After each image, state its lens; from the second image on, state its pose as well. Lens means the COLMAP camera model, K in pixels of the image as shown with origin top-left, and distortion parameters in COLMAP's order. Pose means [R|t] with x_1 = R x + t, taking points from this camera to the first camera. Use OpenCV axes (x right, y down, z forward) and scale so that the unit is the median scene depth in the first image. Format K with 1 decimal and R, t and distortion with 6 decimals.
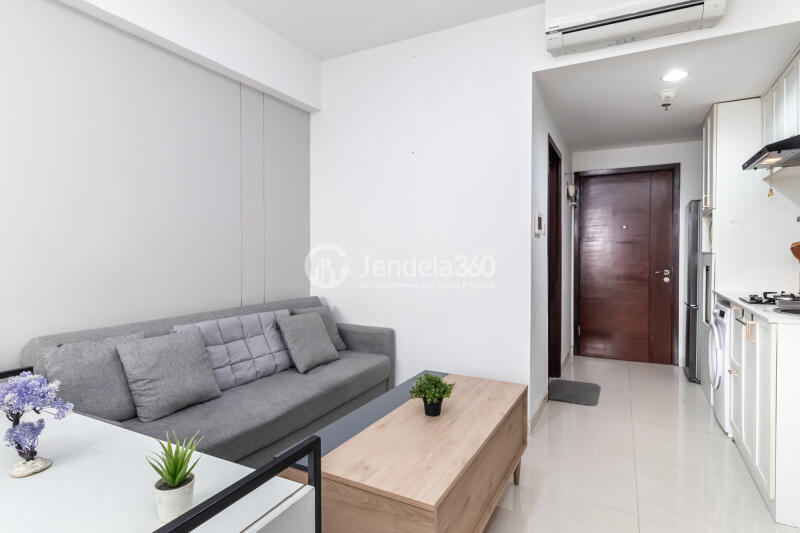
lens RADIAL K [[407.3, 0, 403.3], [0, 407.3, 261.6], [0, 0, 1]] dist [0.001338, -0.000490]
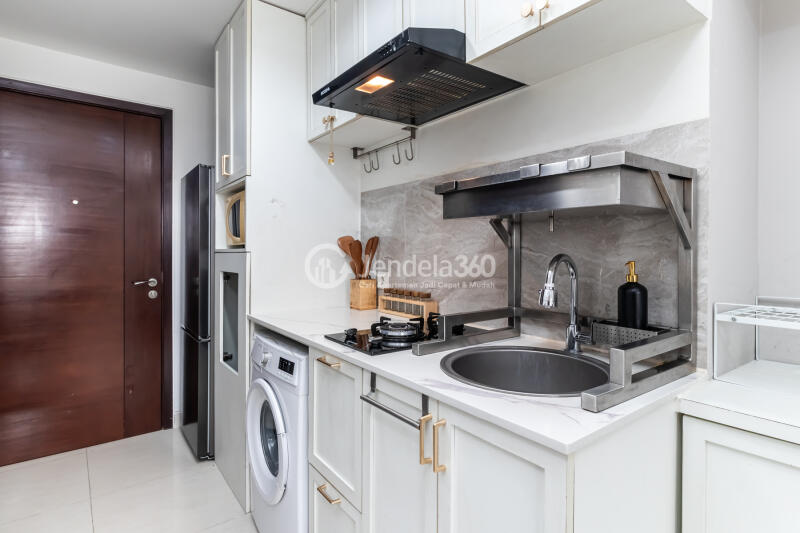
lens RADIAL K [[407.3, 0, 406.5], [0, 407.3, 249.8], [0, 0, 1]] dist [0.001338, -0.000490]
pose [[0.380194, 0.004284, 0.924897, 0.280857], [0.019280, 0.999735, -0.012555, -0.010109], [-0.924706, 0.022605, 0.380011, 0.520142]]
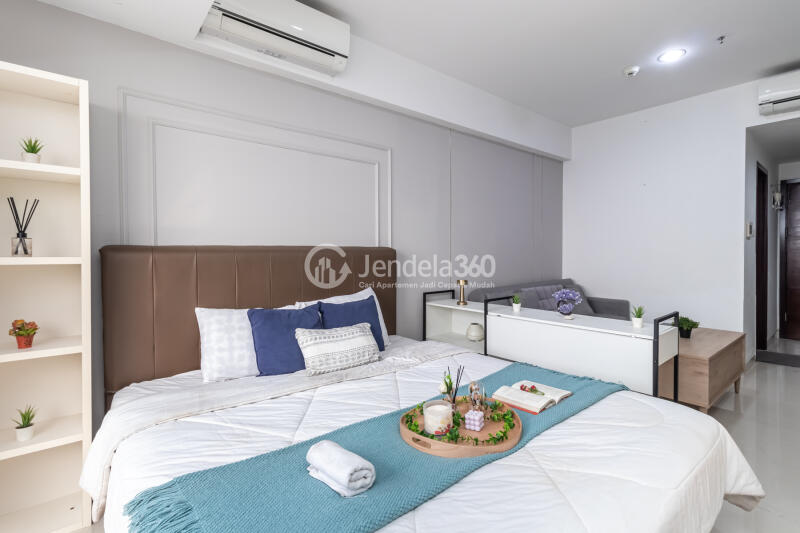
lens RADIAL K [[375.7, 0, 407.3], [0, 375.7, 259.5], [0, 0, 1]] dist [0.005011, 0.000440]
pose [[0.930224, 0.001505, -0.366990, -0.244540], [-0.000771, 0.999997, 0.002147, 0.007725], [0.366992, -0.001714, 0.930223, -0.549945]]
